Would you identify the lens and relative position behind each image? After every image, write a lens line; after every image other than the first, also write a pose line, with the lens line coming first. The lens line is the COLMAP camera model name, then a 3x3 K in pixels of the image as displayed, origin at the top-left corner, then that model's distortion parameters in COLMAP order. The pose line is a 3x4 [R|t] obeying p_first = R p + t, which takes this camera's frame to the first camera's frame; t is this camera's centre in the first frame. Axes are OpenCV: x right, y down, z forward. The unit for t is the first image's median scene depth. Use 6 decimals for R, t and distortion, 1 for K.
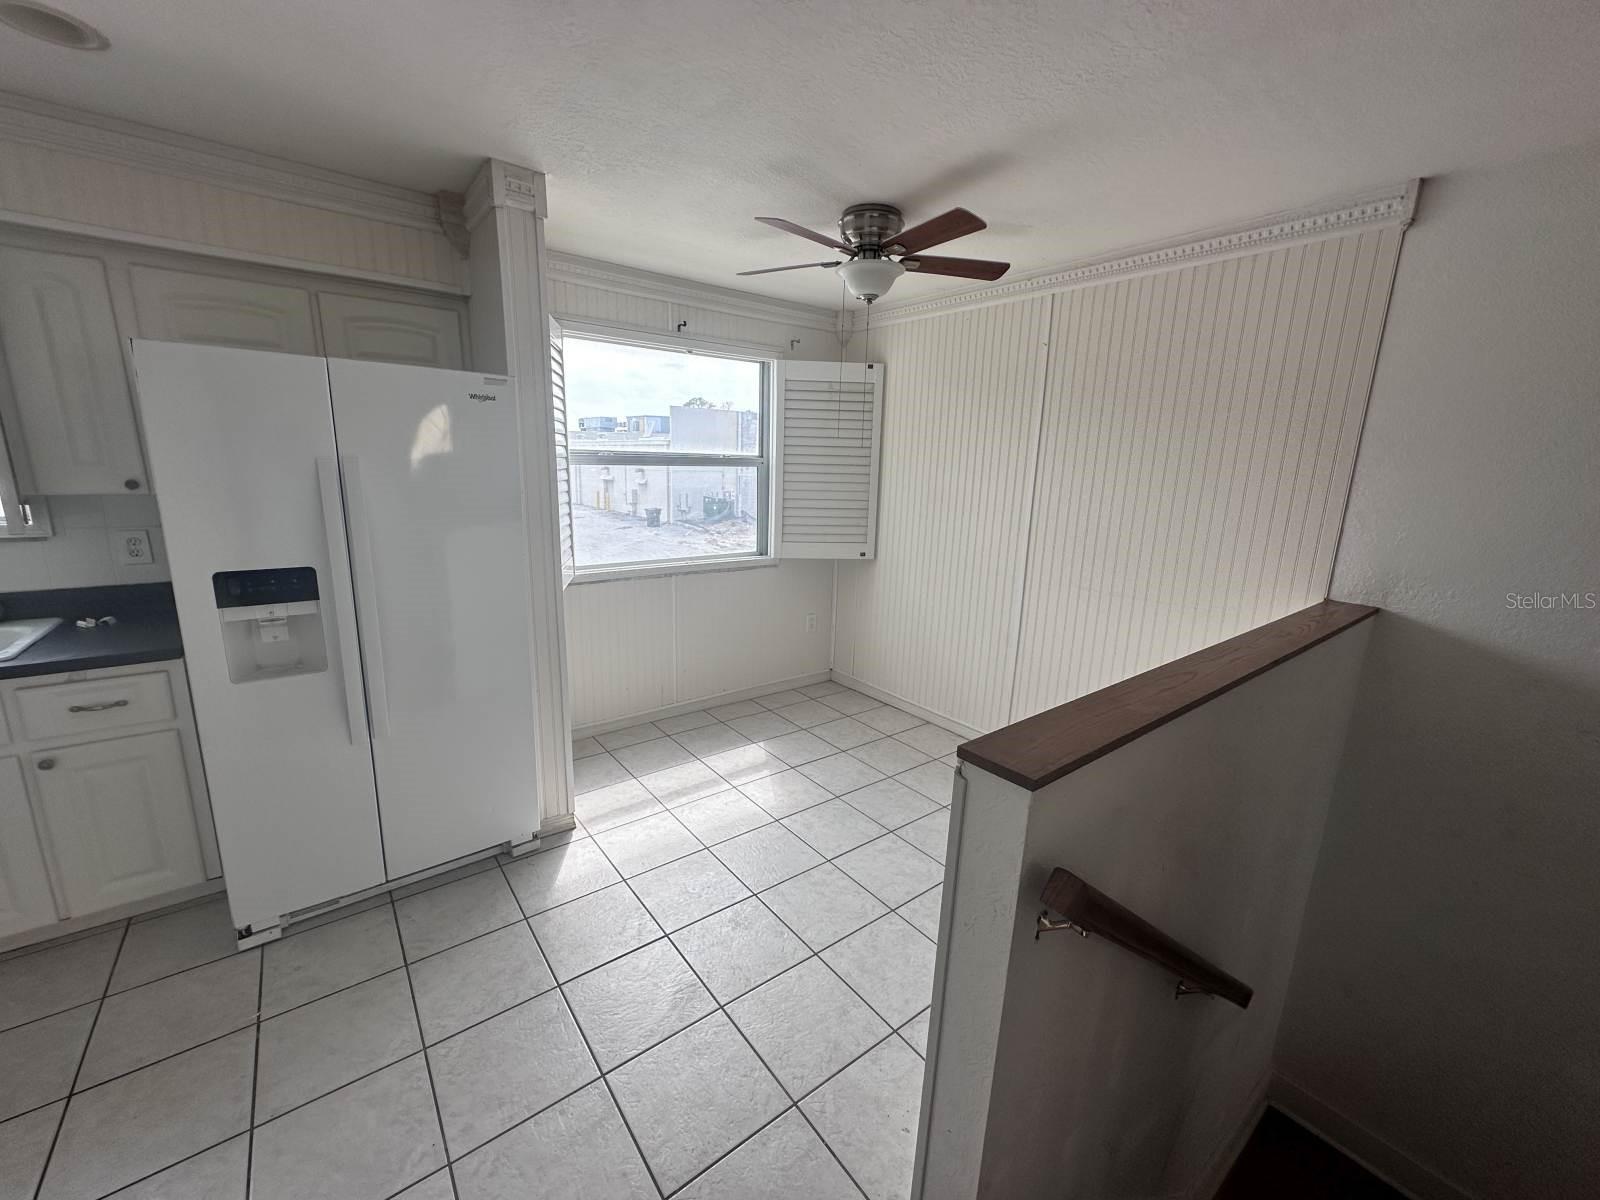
lens RADIAL K [[639.5, 0, 801.6], [0, 639.5, 602.0], [0, 0, 1]] dist [0.000665, -0.000231]
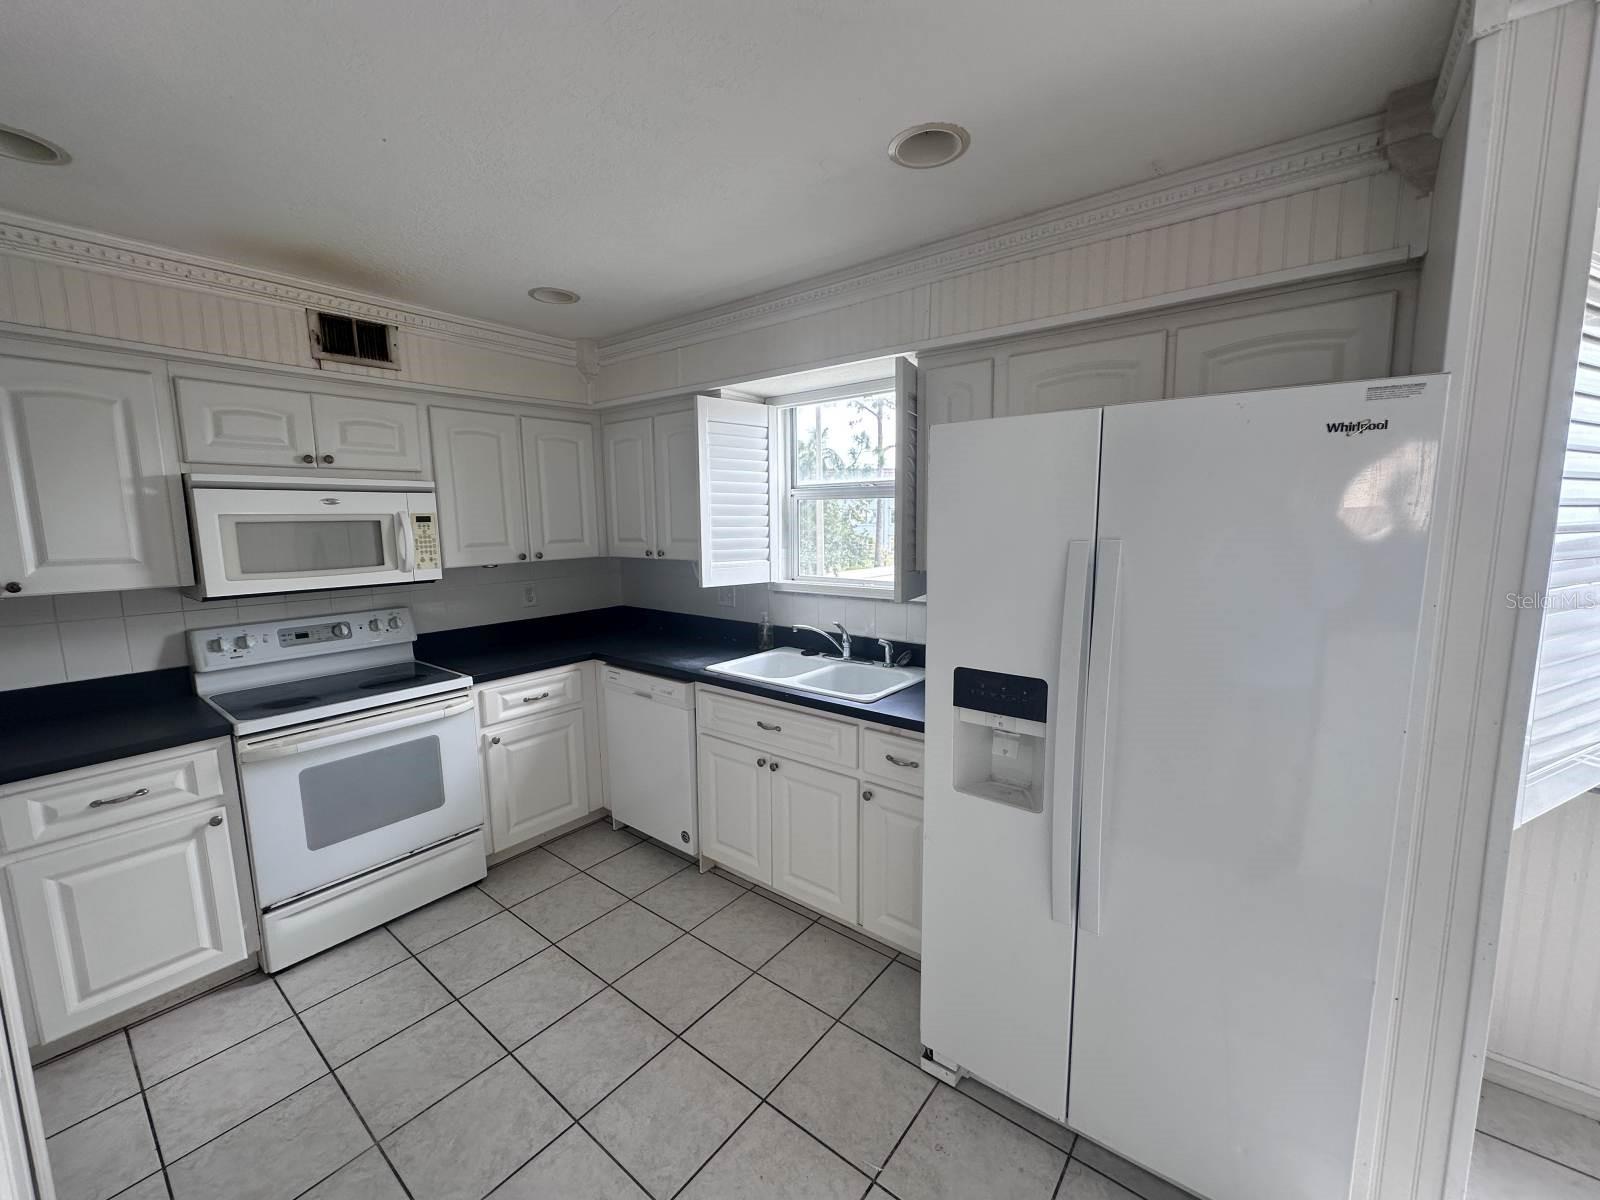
lens RADIAL K [[639.5, 0, 798.1], [0, 639.5, 598.7], [0, 0, 1]] dist [0.000665, -0.000231]
pose [[0.243233, 0.091446, -0.965648, -0.094196], [-0.187382, 0.981222, 0.045723, -0.125859], [0.951696, 0.169824, 0.255801, 0.479996]]
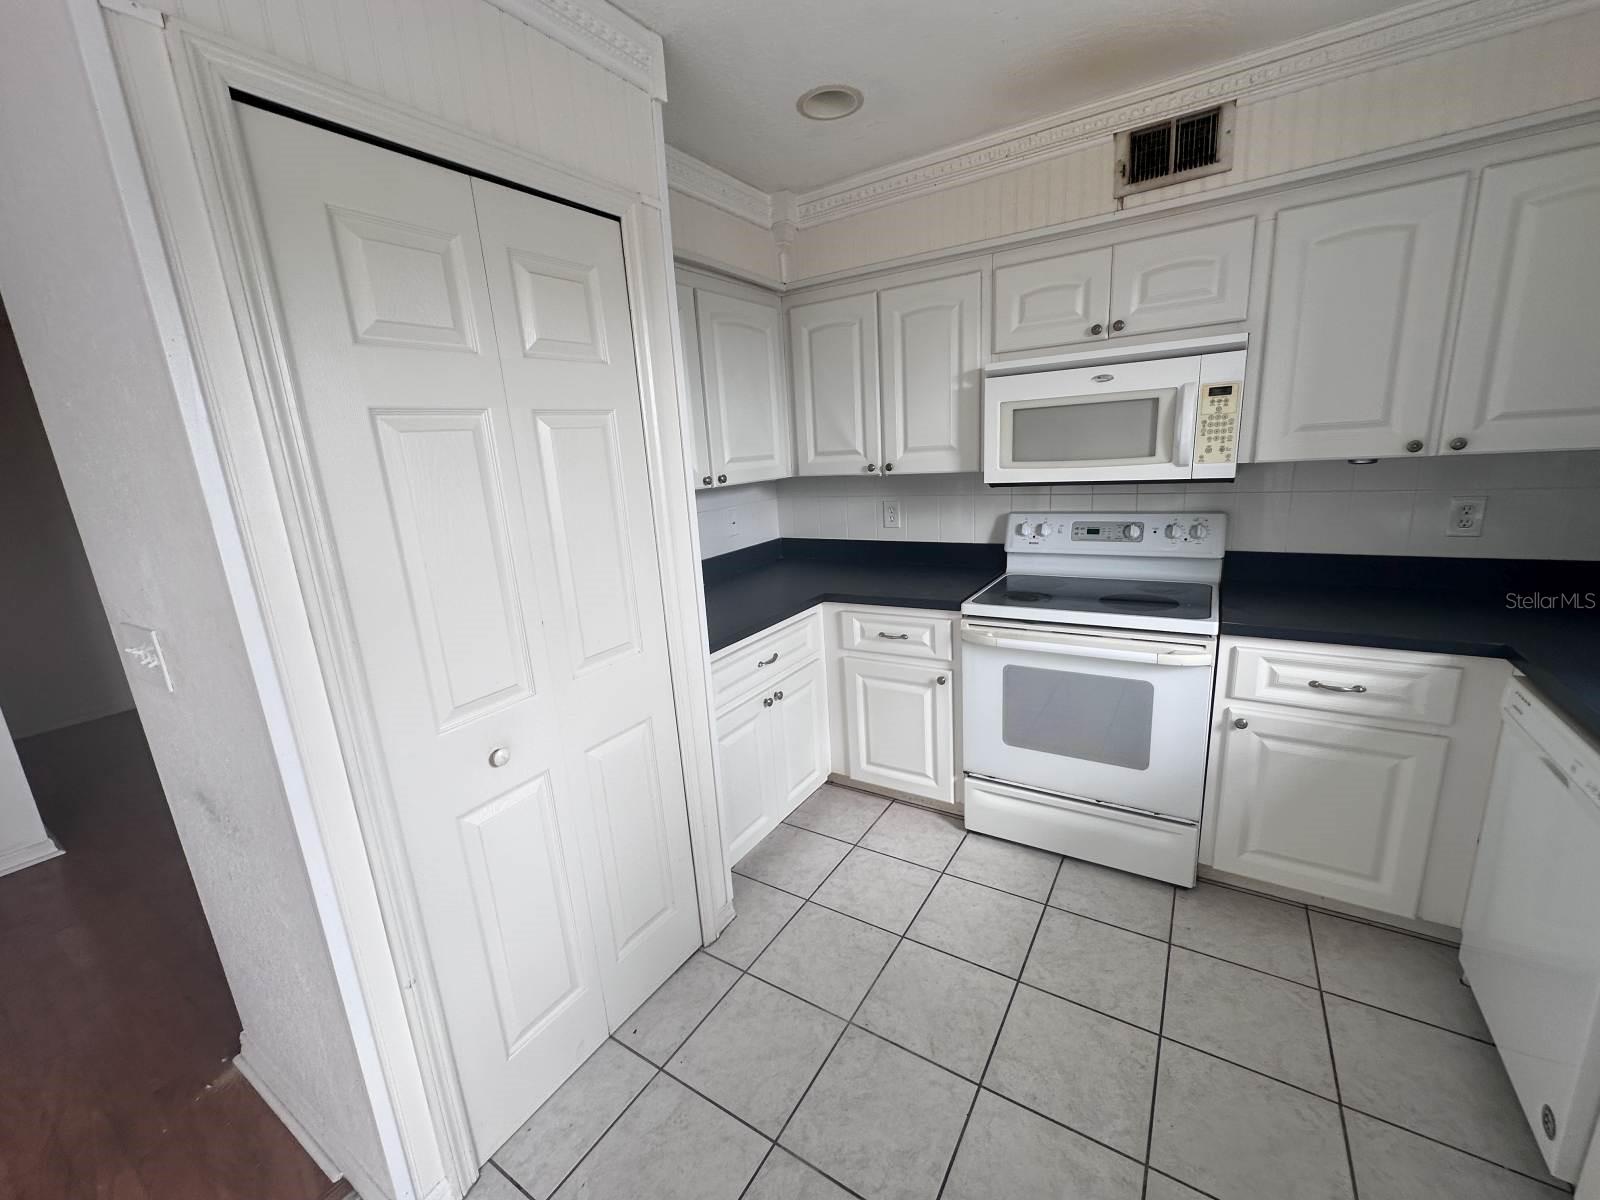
lens RADIAL K [[639.5, 0, 799.8], [0, 639.5, 599.8], [0, 0, 1]] dist [0.000665, -0.000231]
pose [[-0.939256, 0.106241, -0.326359, -0.625659], [-0.040459, 0.909982, 0.412668, -0.163251], [0.340823, 0.400806, -0.850408, 0.749774]]
